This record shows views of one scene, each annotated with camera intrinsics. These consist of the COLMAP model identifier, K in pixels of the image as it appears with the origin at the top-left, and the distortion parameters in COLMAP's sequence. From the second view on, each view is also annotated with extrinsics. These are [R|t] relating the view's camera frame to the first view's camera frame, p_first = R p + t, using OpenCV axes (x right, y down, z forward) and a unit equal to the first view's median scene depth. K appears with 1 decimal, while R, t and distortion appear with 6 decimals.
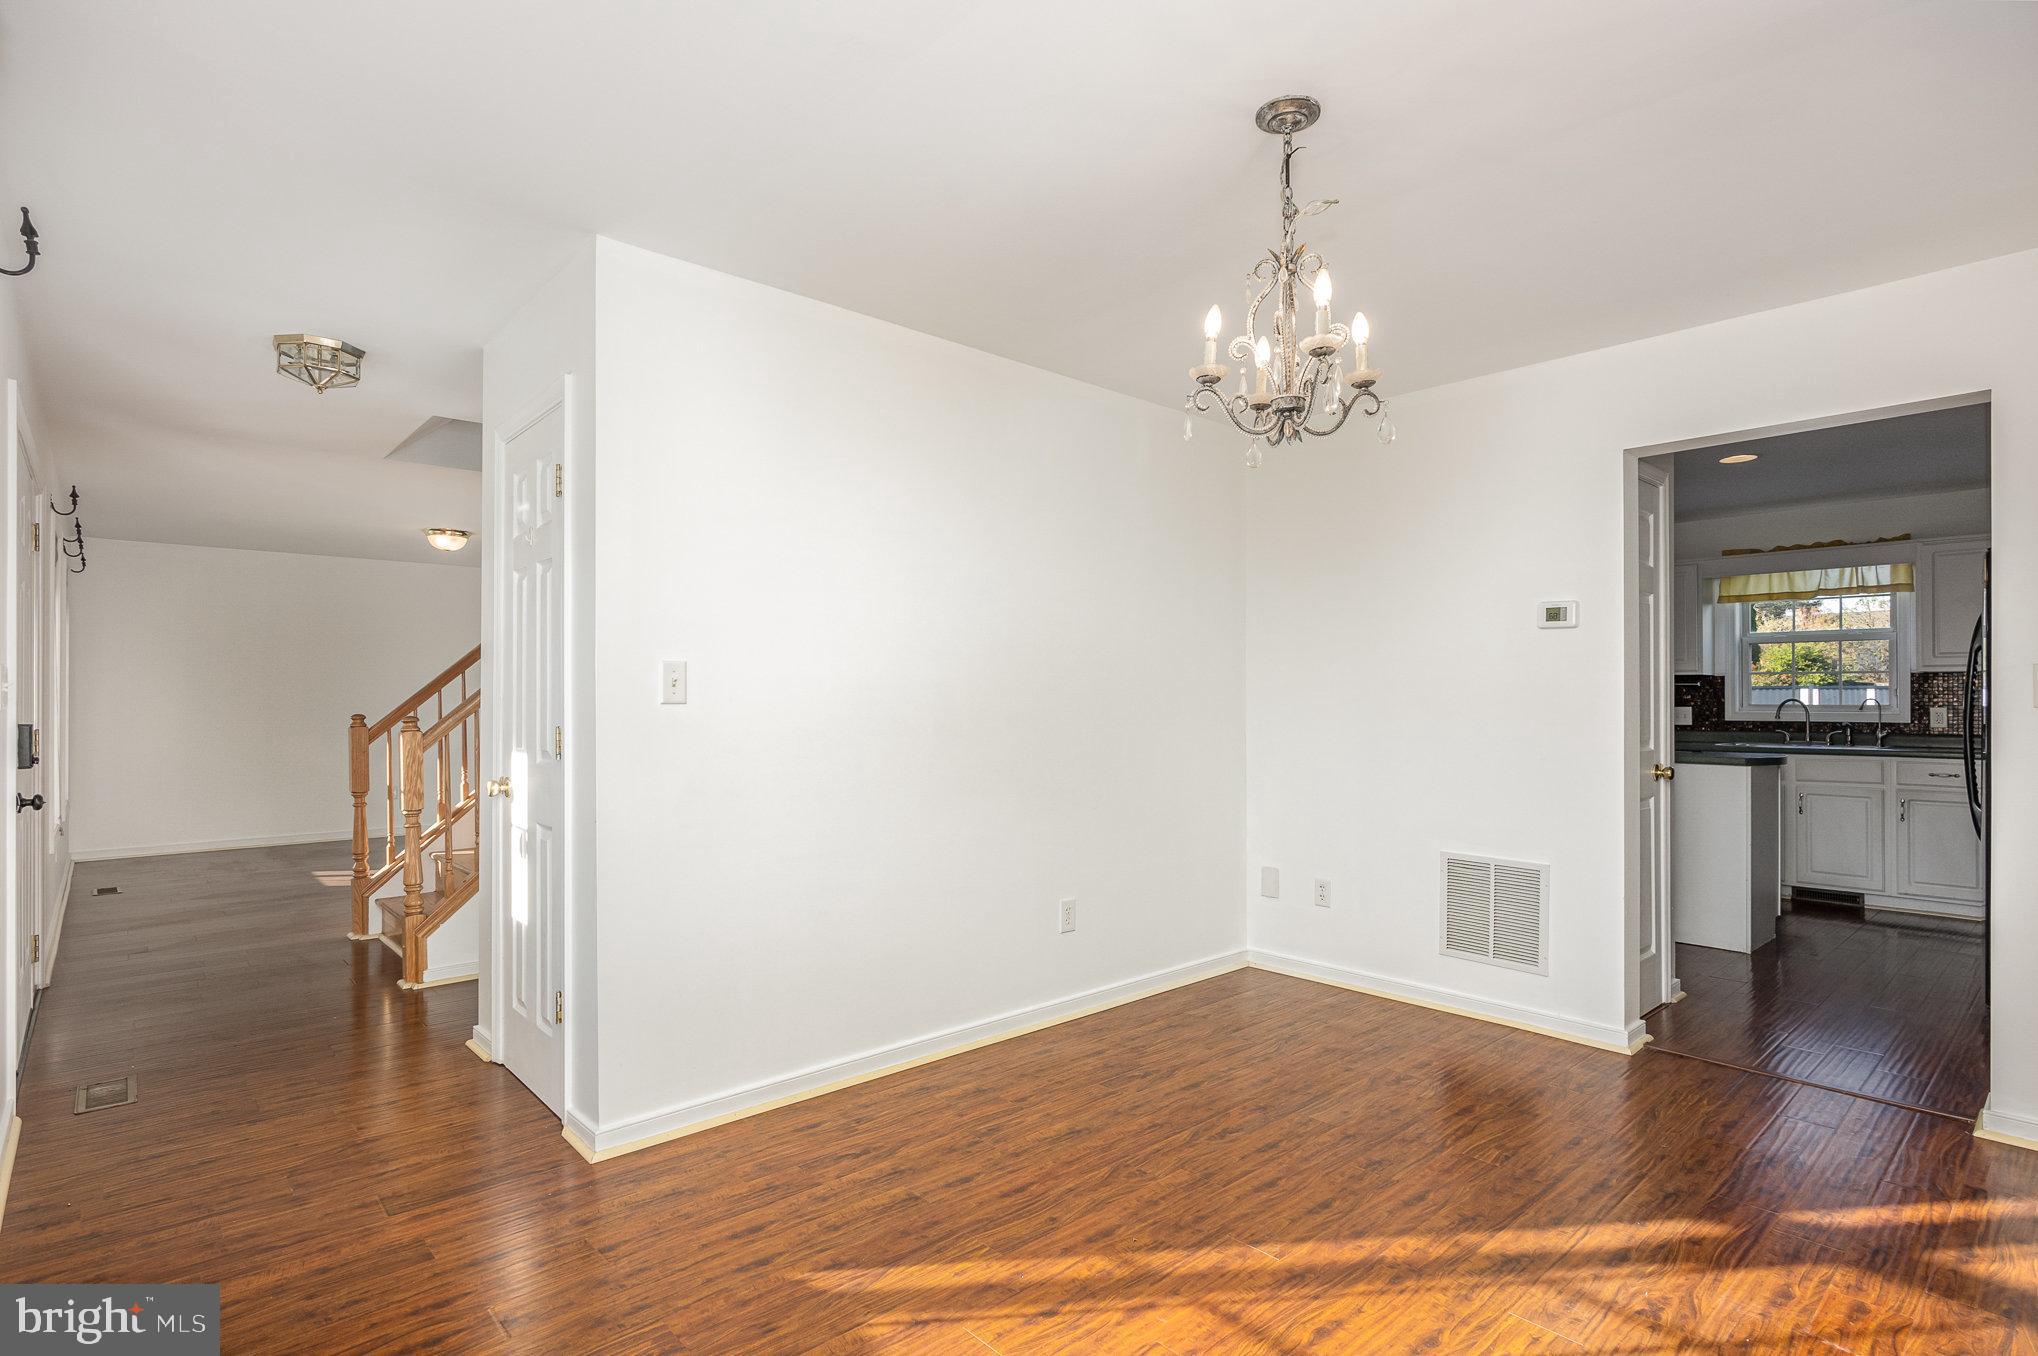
lens RADIAL K [[1015.7, 0, 1019.0], [0, 1015.7, 678.0], [0, 0, 1]] dist [-0.004774, 0.000877]
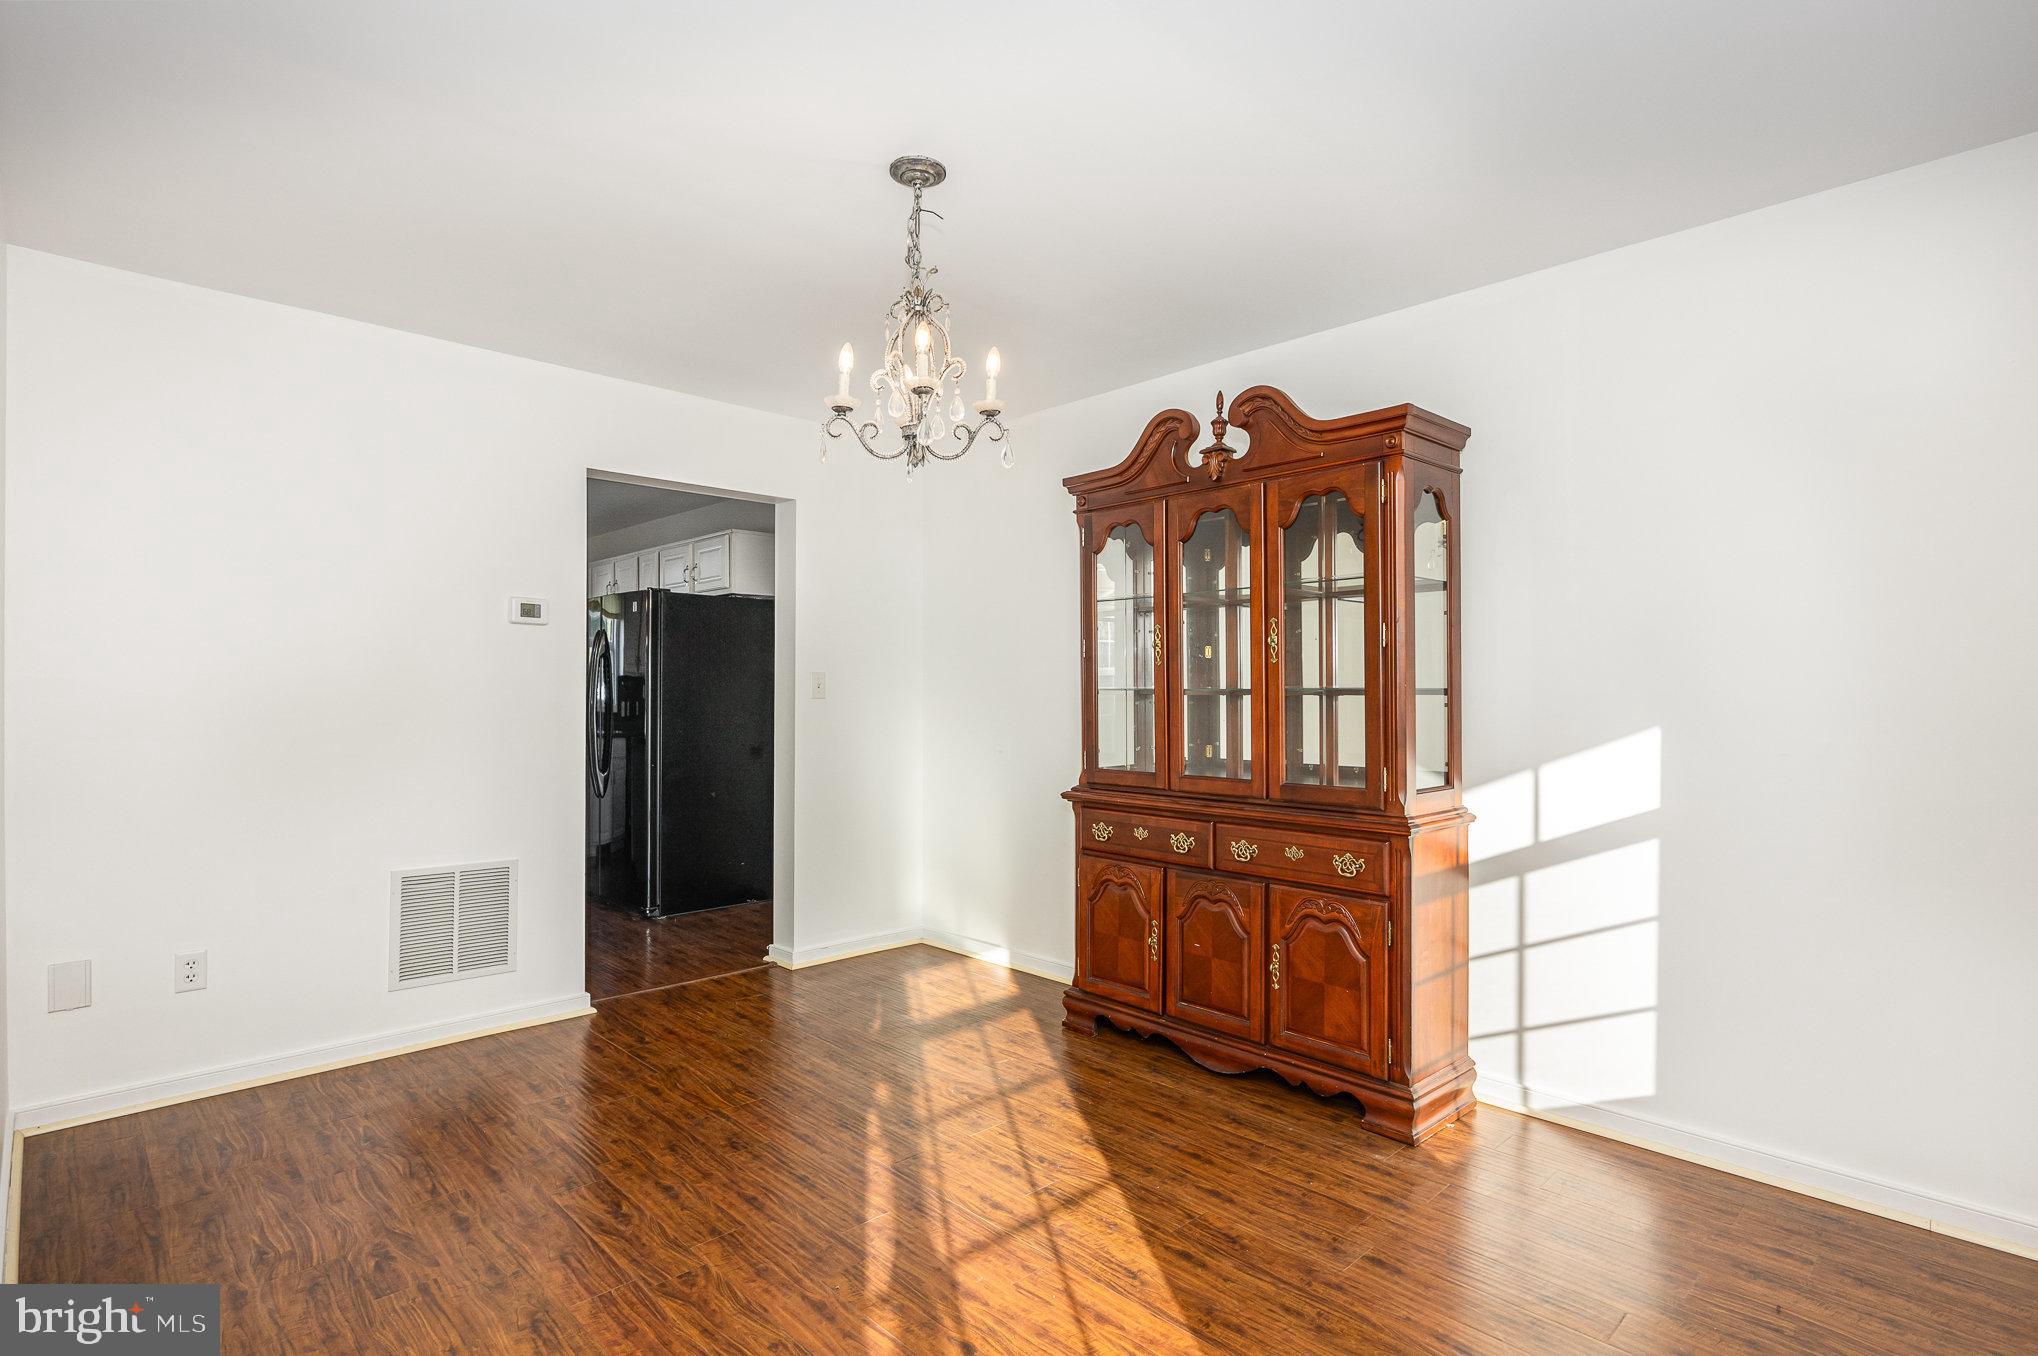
lens RADIAL K [[1015.7, 0, 1019.0], [0, 1015.7, 678.0], [0, 0, 1]] dist [-0.004774, 0.000877]
pose [[-0.034277, 0.011421, 0.999347, -0.502233], [-0.019071, 0.999745, -0.012079, 0.007656], [-0.999230, -0.019472, -0.034050, 0.544040]]
